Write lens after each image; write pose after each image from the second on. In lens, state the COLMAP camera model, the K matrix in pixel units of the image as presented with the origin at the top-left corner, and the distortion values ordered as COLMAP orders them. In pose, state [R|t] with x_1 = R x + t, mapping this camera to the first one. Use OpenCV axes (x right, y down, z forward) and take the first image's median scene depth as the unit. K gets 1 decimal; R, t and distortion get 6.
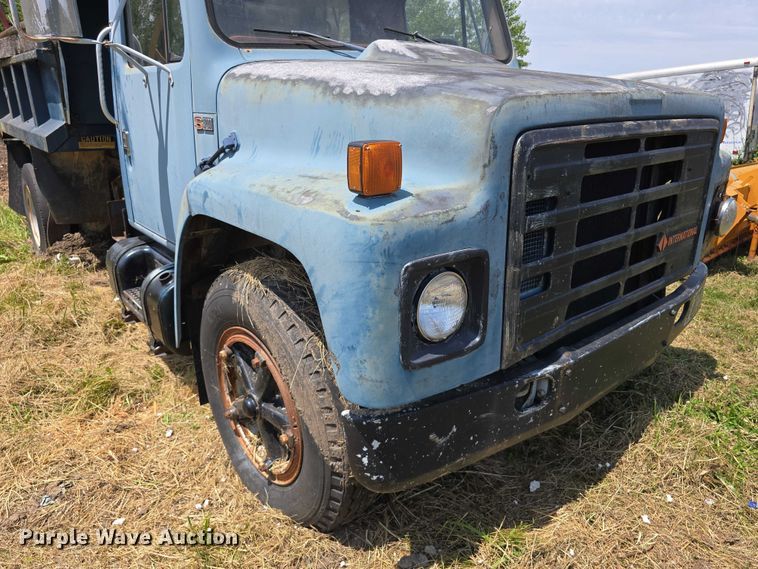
lens RADIAL K [[530.1, 0, 379.0], [0, 530.1, 284.5], [0, 0, 1]] dist [0.079711, -0.112676]
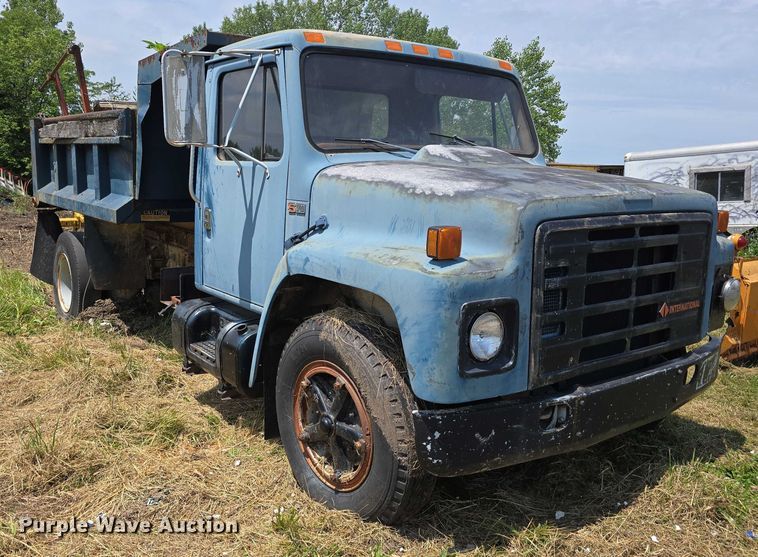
lens RADIAL K [[680.8, 0, 321.7], [0, 680.8, 279.5], [0, 0, 1]] dist [0.100013, -0.145792]
pose [[0.996618, 0.031435, -0.075930, -0.145560], [-0.043539, 0.985593, -0.163432, 0.161099], [0.069698, 0.166186, 0.983628, -0.684961]]
